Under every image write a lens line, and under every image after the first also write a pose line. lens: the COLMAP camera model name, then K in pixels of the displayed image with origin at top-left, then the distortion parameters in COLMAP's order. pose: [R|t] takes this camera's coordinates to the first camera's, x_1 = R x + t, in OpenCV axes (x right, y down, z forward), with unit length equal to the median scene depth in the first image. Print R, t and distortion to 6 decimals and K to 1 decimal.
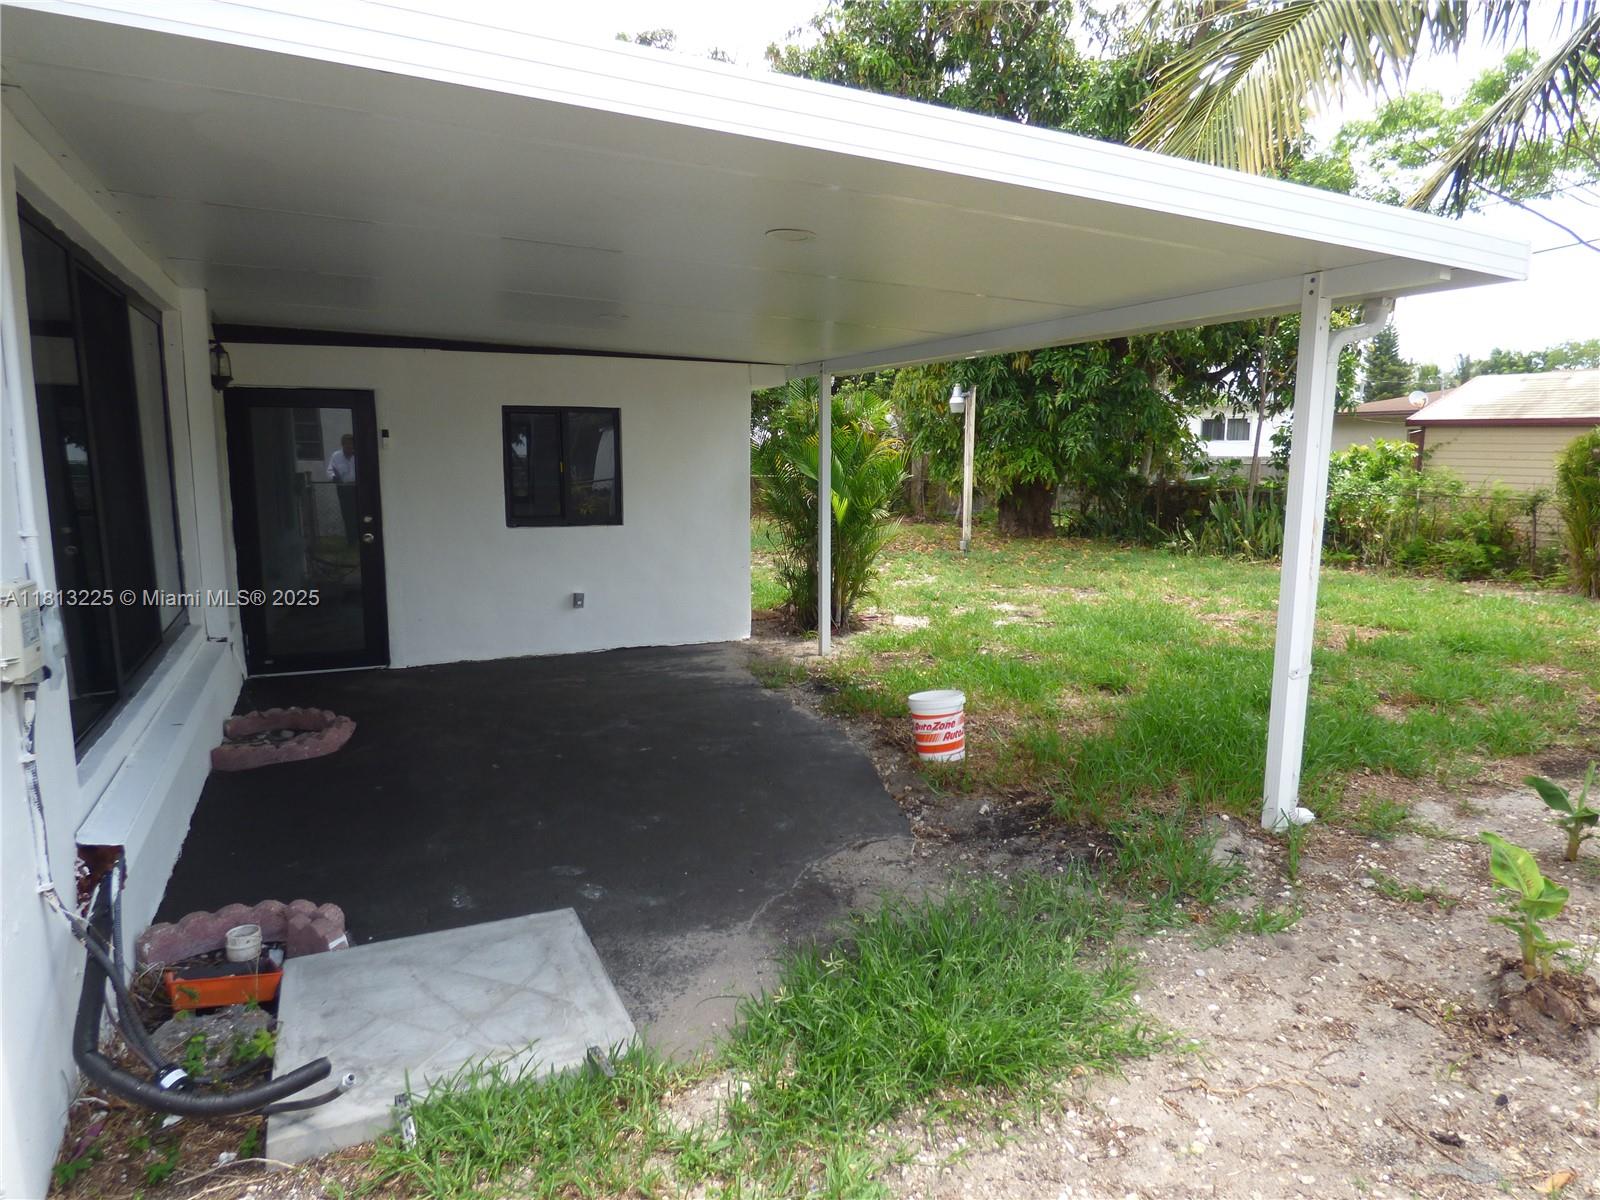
lens RADIAL K [[960.0, 0, 800.0], [0, 960.0, 600.0], [0, 0, 1]] dist [0.008173, -0.003279]
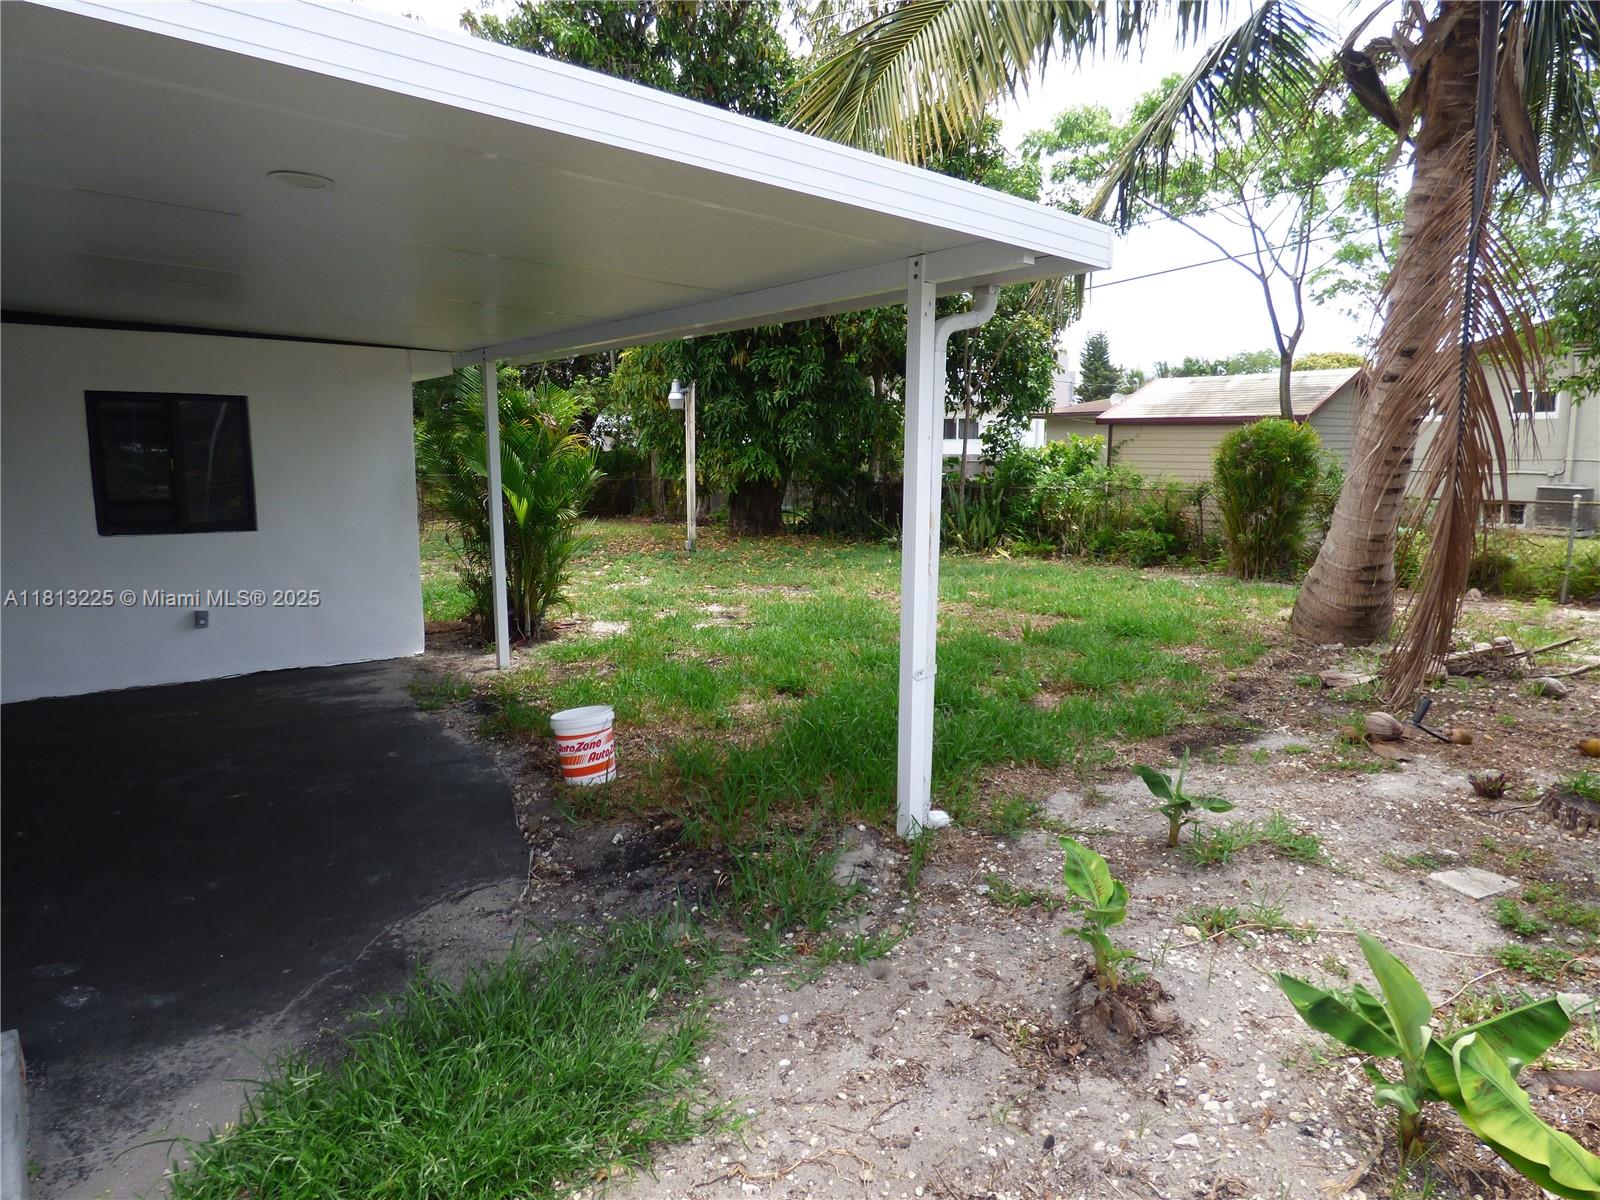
lens RADIAL K [[937.4, 0, 800.0], [0, 937.4, 600.0], [0, 0, 1]] dist [0.012659, 0.000530]
pose [[0.977940, -0.035627, 0.205825, 0.149439], [0.035065, 0.999365, 0.006378, -0.005441], [-0.205922, 0.000980, 0.978568, 0.076926]]
